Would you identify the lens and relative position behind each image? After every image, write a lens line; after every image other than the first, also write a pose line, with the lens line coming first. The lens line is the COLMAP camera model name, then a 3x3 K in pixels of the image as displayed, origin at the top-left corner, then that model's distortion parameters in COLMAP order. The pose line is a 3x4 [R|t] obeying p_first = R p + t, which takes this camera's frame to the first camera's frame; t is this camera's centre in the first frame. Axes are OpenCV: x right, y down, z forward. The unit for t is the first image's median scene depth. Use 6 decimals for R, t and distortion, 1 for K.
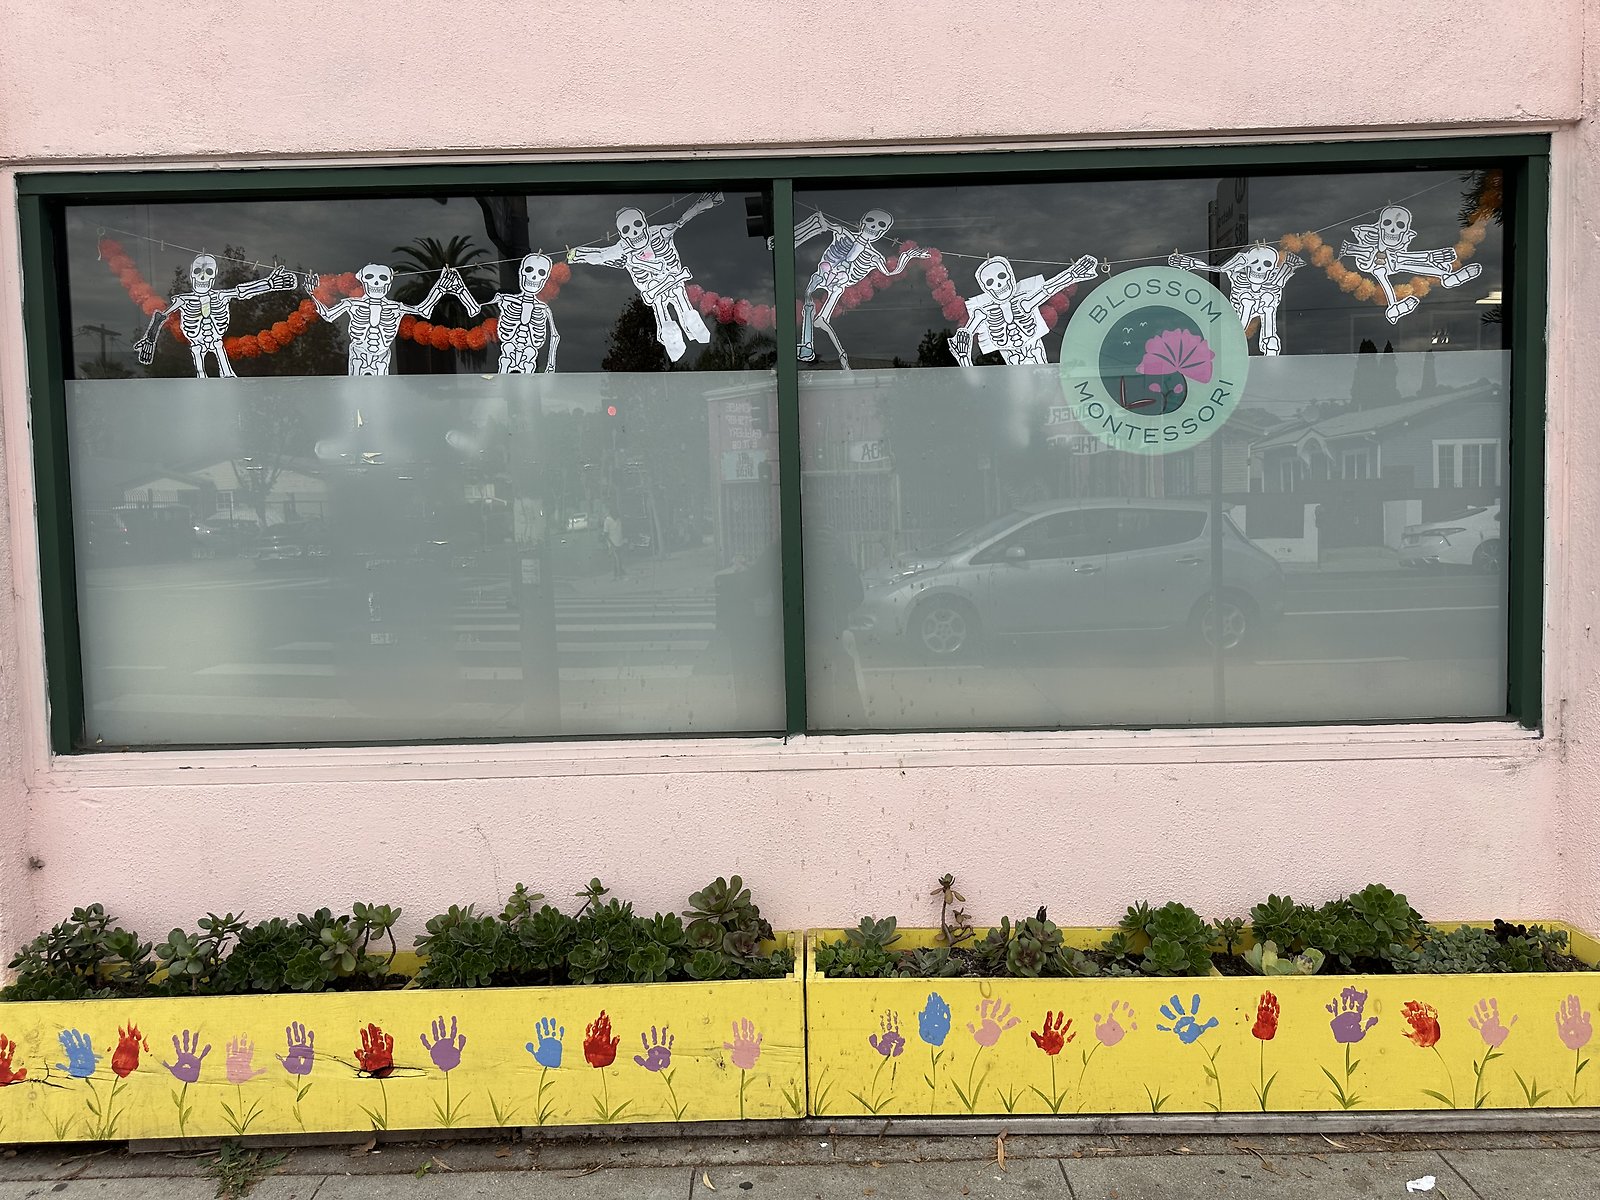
lens RADIAL K [[1127.0, 0, 802.1], [0, 1127.0, 590.4], [0, 0, 1]] dist [0.043076, -0.047383]
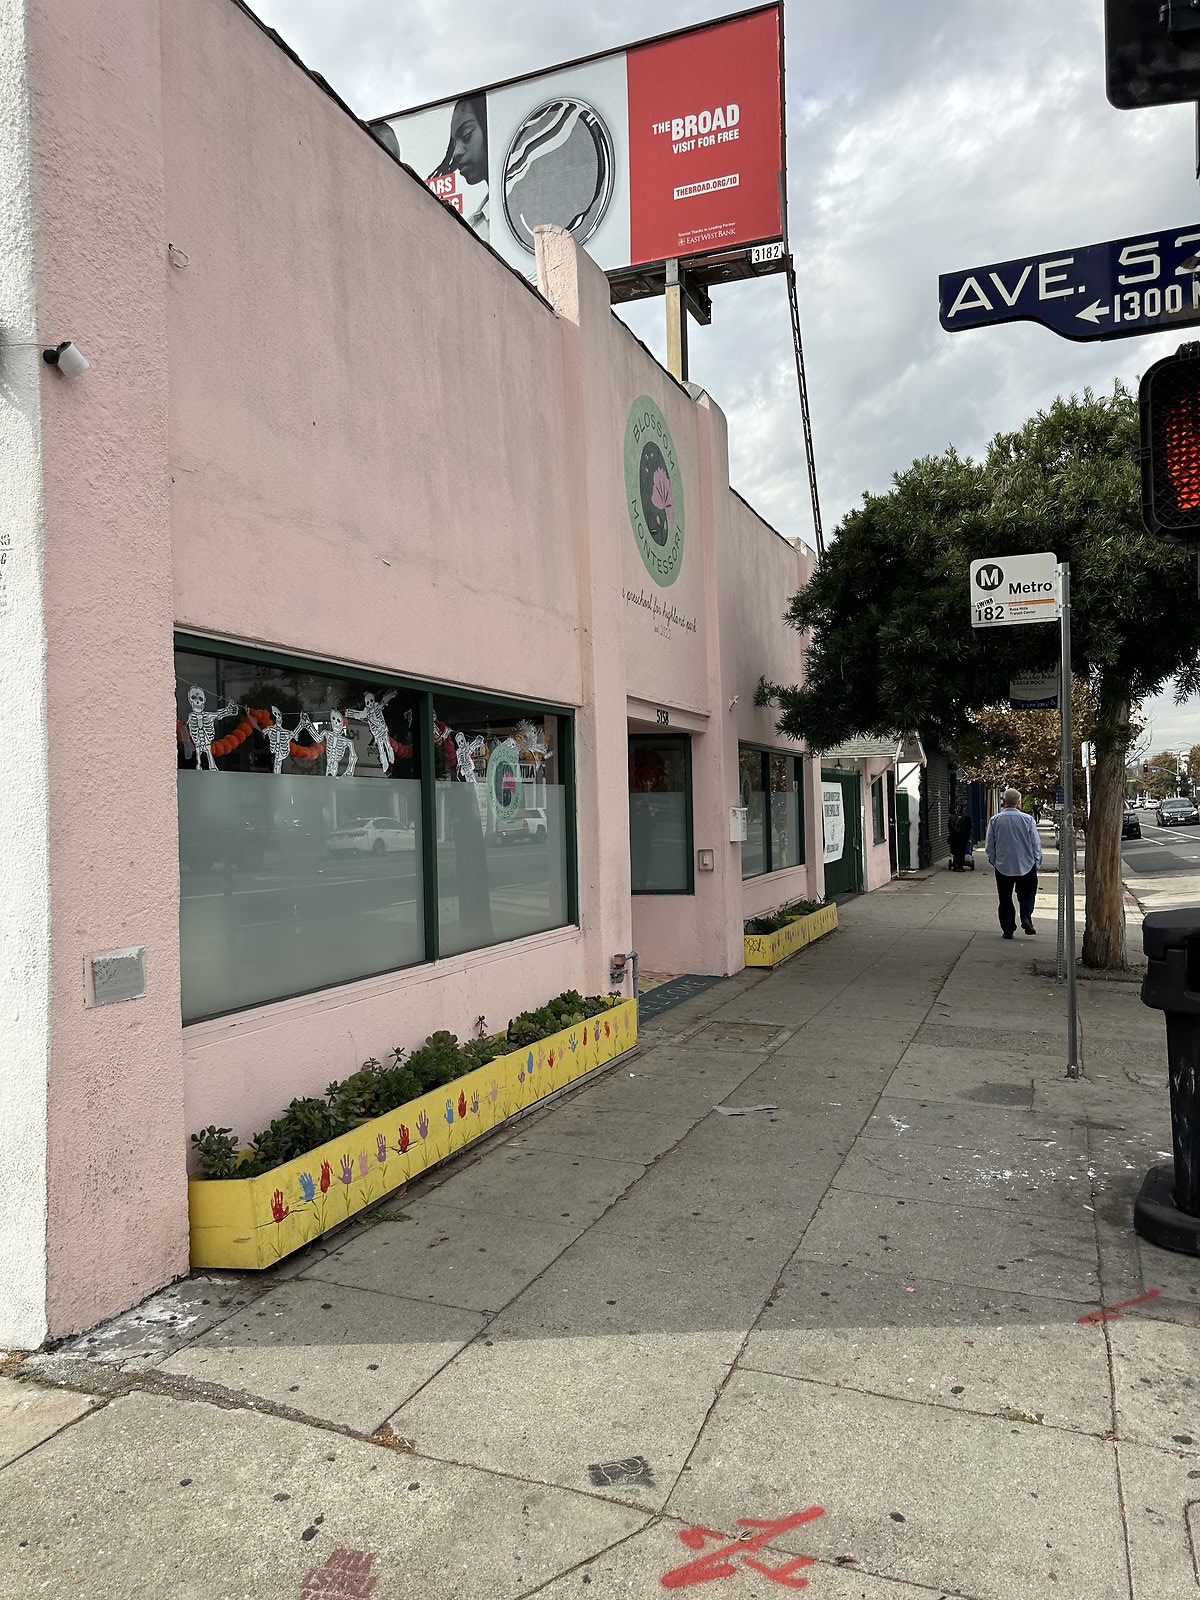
lens RADIAL K [[1127.0, 0, 603.2], [0, 1127.0, 799.8], [0, 0, 1]] dist [0.043076, -0.047383]
pose [[0.360501, 0.023505, 0.932463, -1.781401], [0.073972, 0.995814, -0.053700, -0.026336], [-0.929821, 0.088335, 0.357253, -0.028387]]
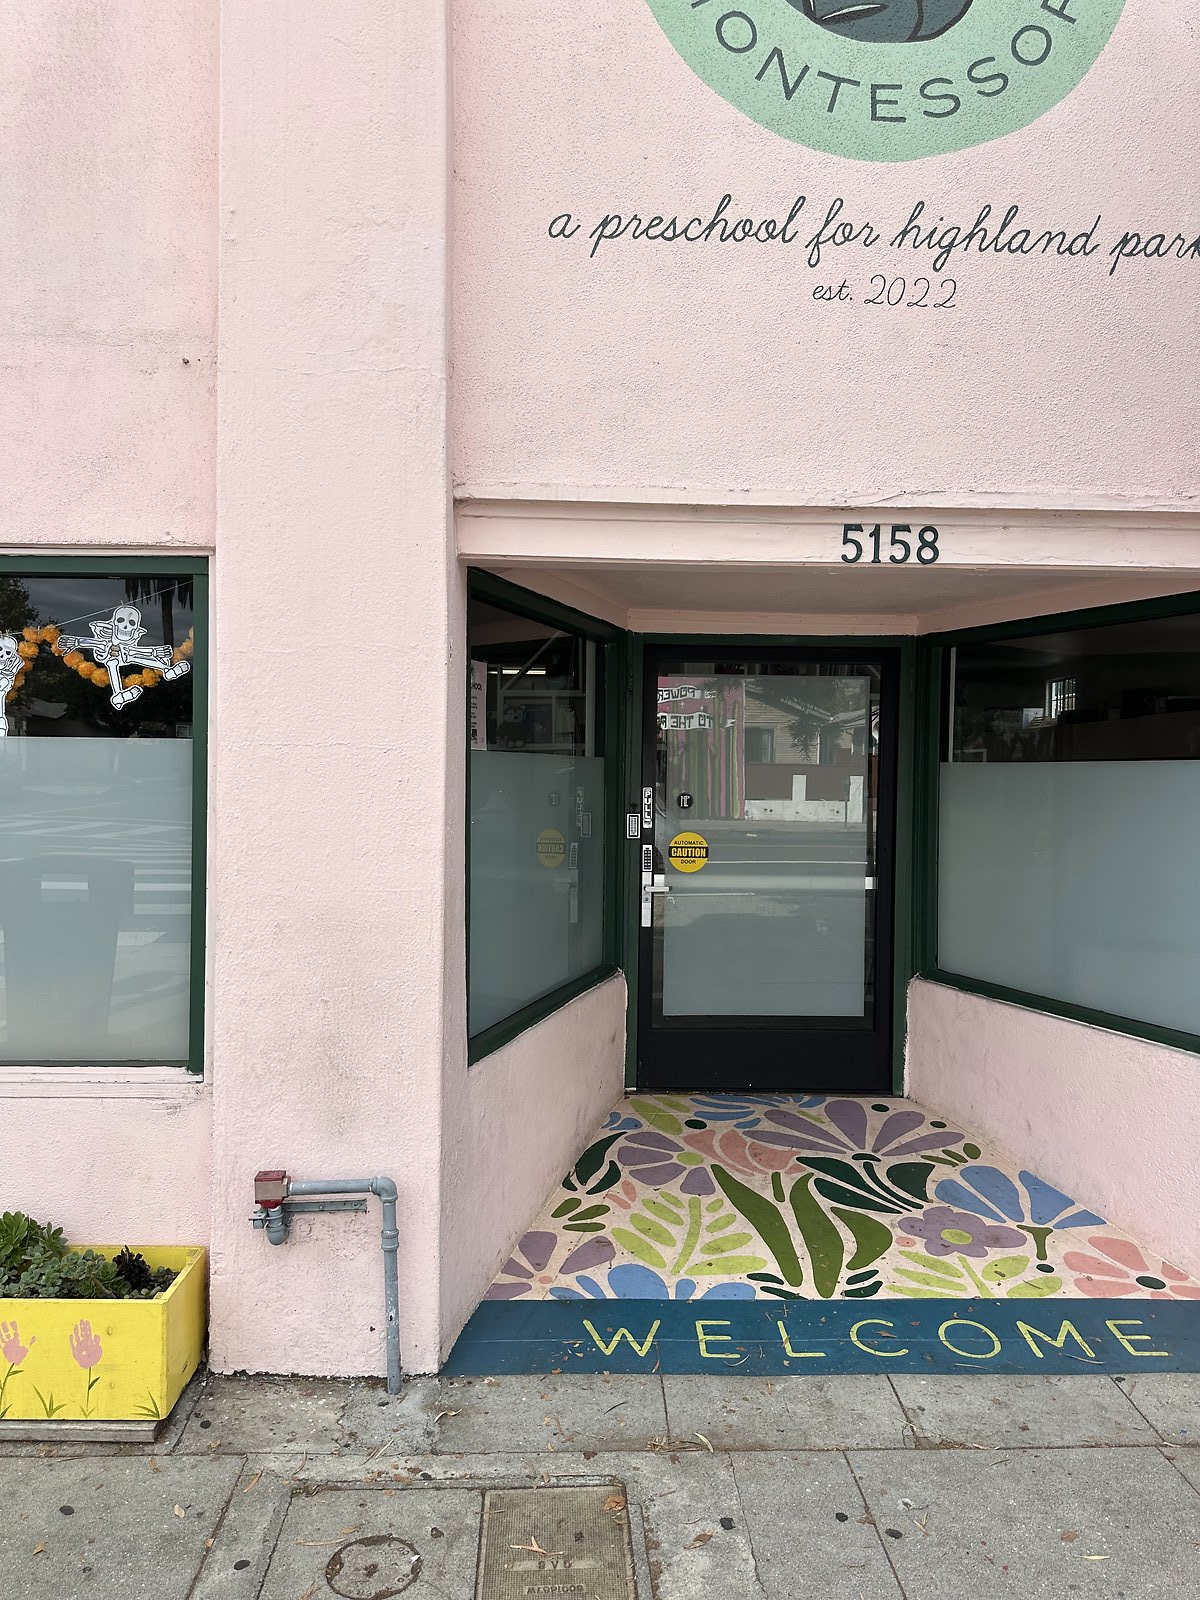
lens RADIAL K [[1127.0, 0, 601.1], [0, 1127.0, 808.7], [0, 0, 1]] dist [0.043076, -0.047383]
pose [[0.998442, 0.035615, 0.042955, 0.979257], [-0.034332, 0.998953, -0.030247, -0.120516], [-0.043987, 0.028725, 0.998619, -0.153074]]
